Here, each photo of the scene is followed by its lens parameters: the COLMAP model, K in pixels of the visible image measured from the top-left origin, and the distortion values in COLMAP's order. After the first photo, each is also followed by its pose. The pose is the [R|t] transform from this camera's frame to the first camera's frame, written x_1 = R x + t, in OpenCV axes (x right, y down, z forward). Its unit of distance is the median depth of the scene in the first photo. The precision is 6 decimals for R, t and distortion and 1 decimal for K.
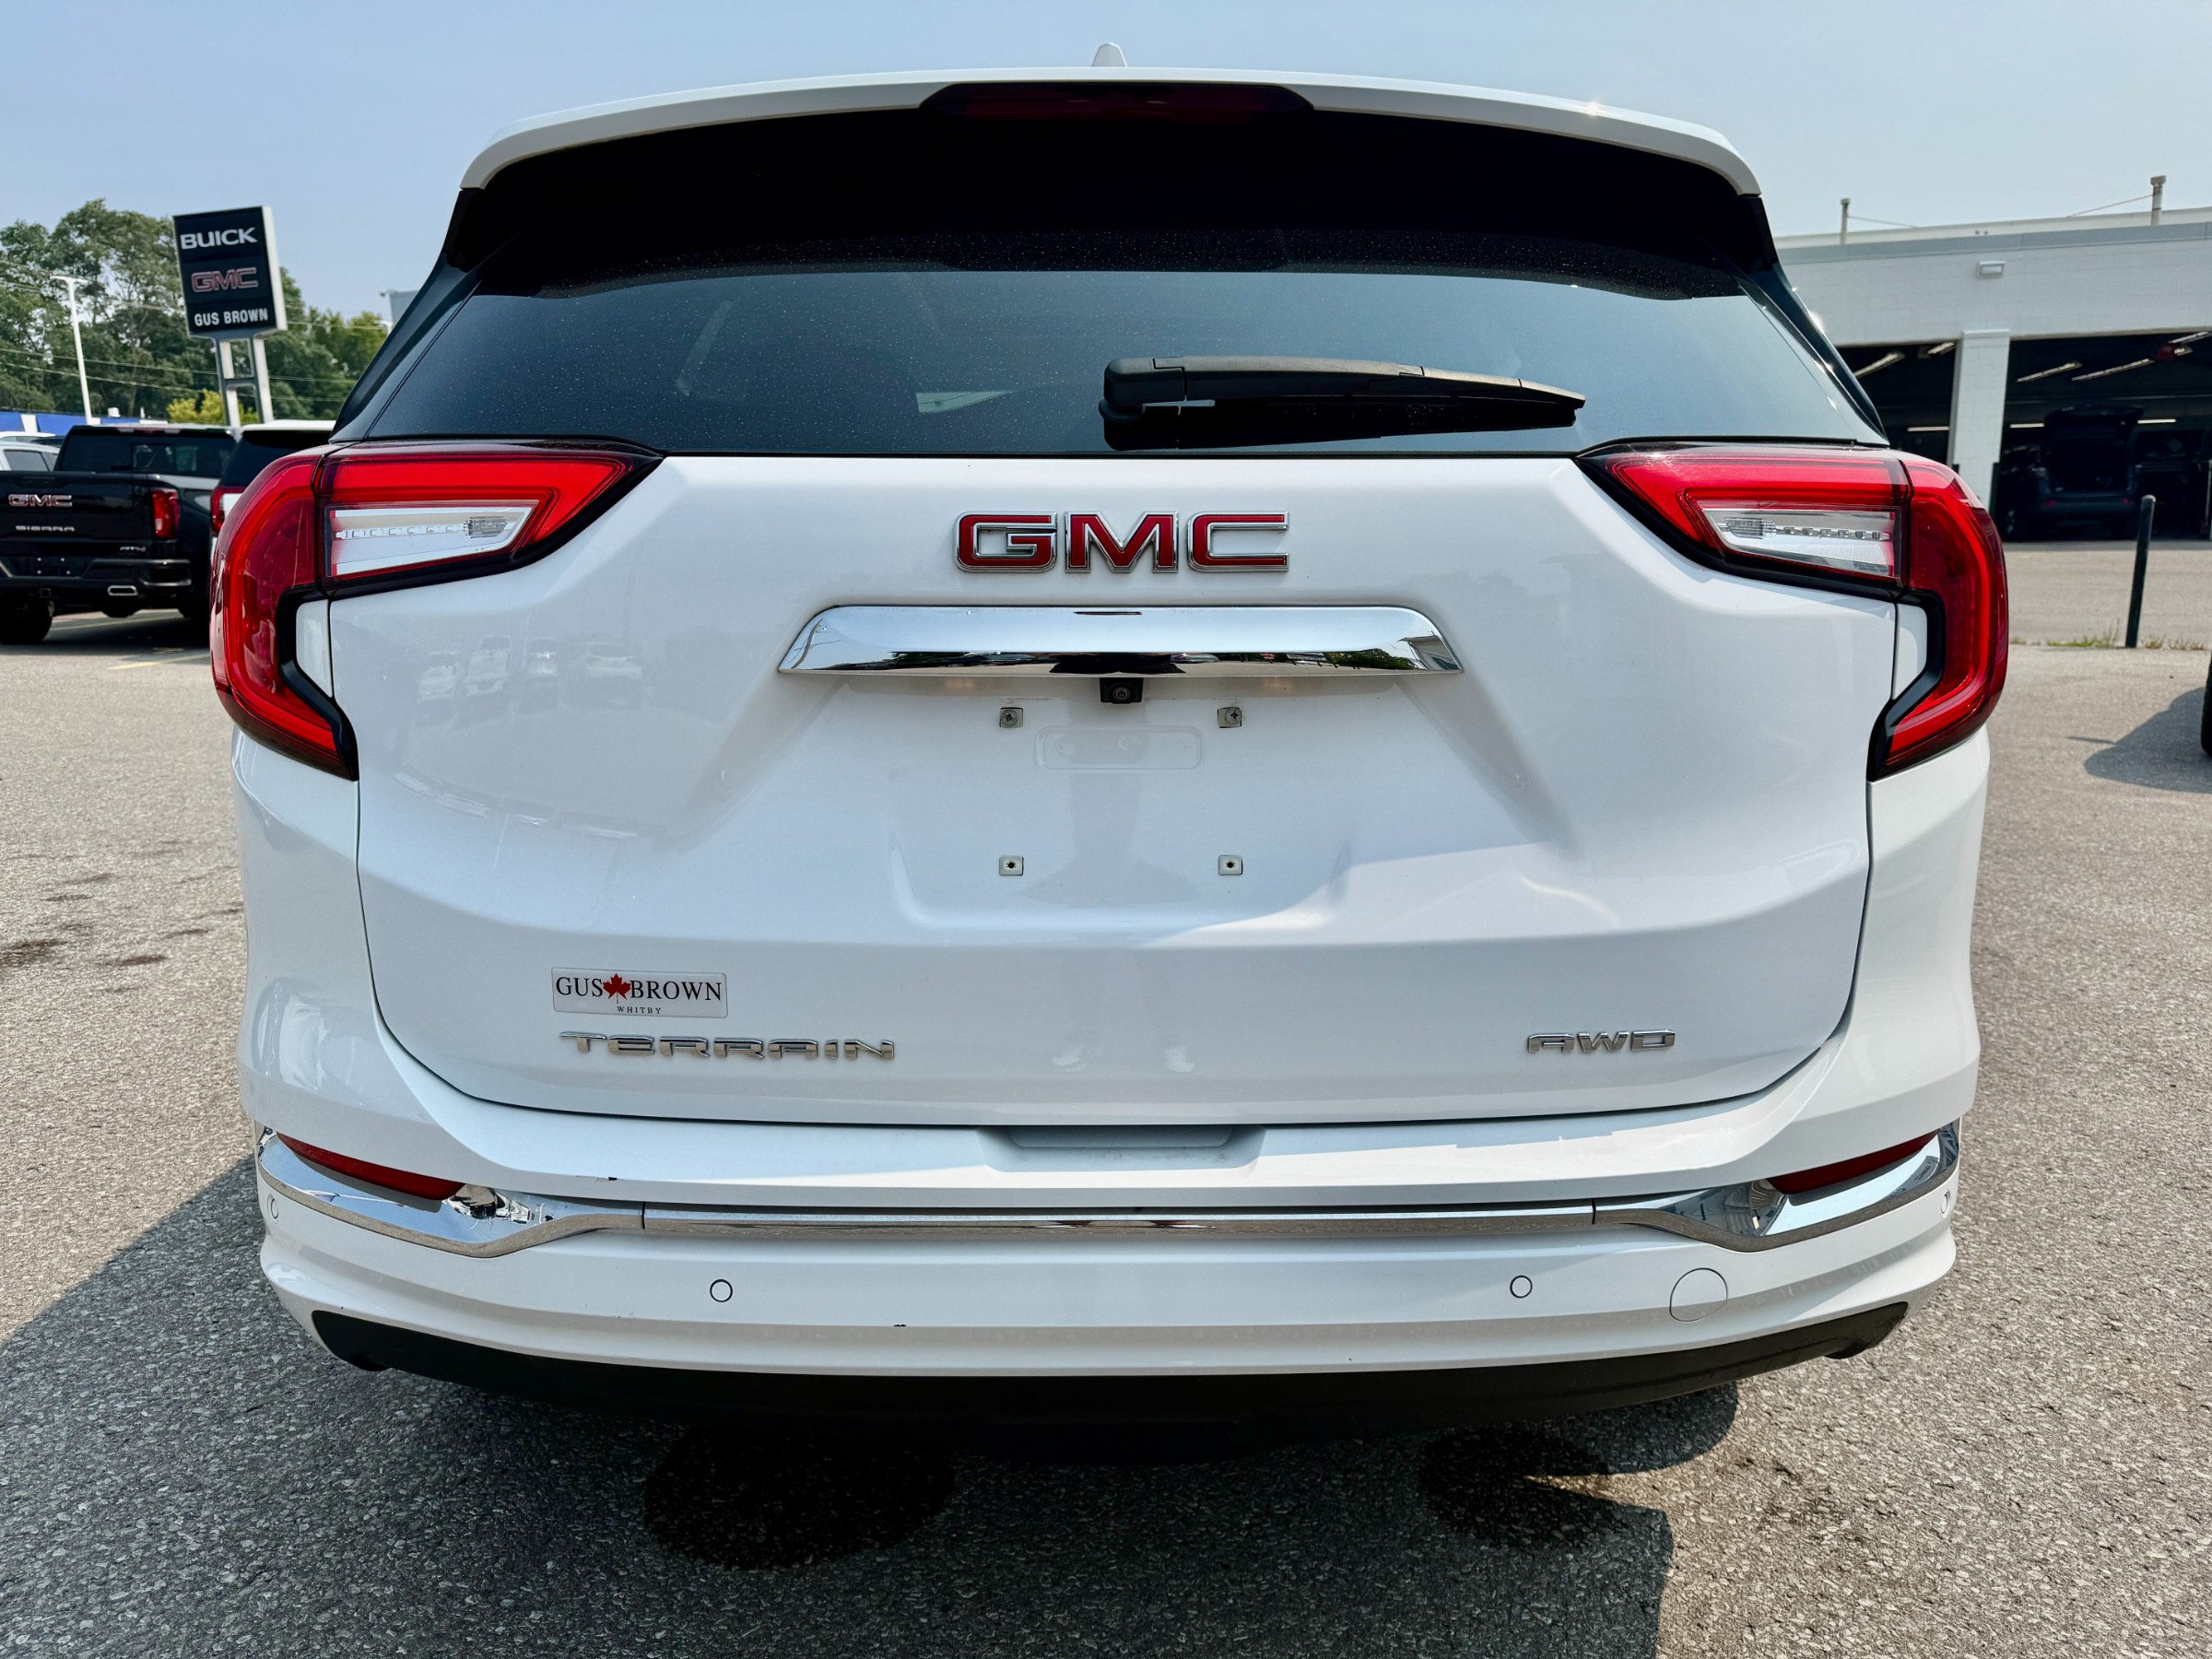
lens RADIAL K [[1564.9, 0, 1106.0], [0, 1564.9, 829.5], [0, 0, 1]] dist [-0.004582, -0.005267]
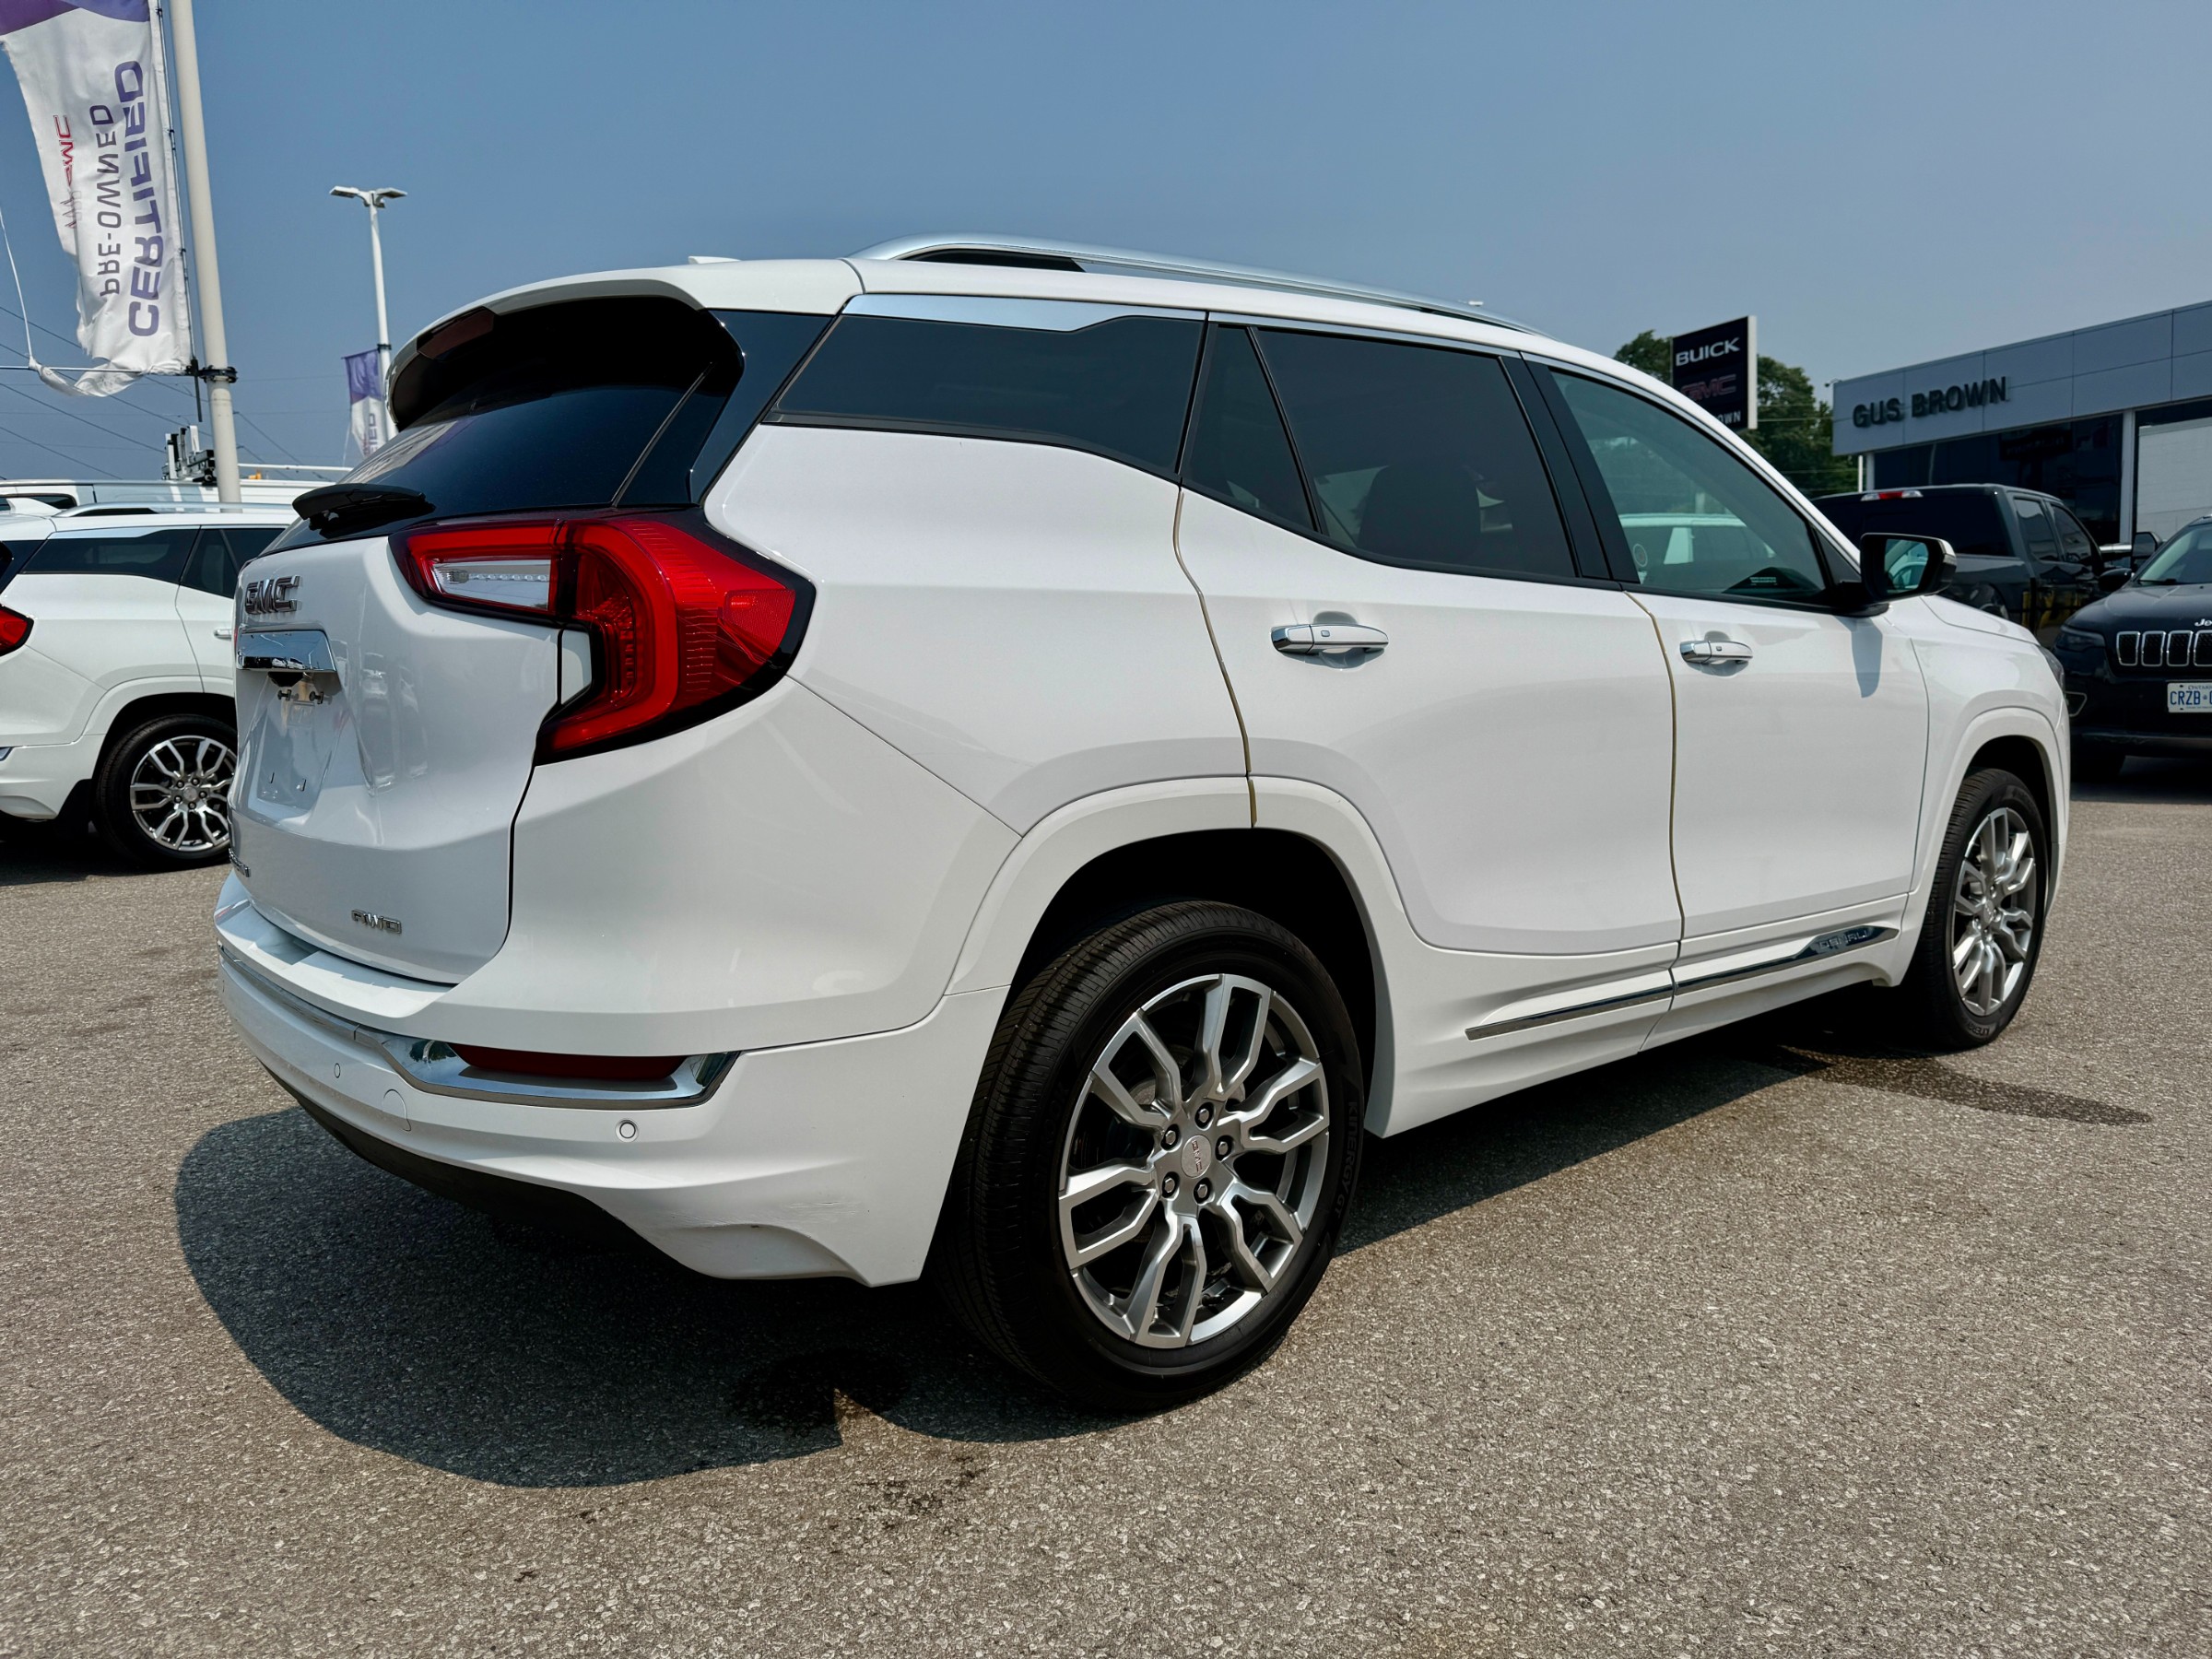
lens RADIAL K [[1534.8, 0, 1106.0], [0, 1534.8, 829.5], [0, 0, 1]] dist [0.015728, -0.017672]
pose [[0.647759, 0.091964, -0.756274, 1.262521], [-0.129810, 0.991495, 0.009384, -0.037087], [0.750705, 0.092093, 0.654187, 0.372530]]
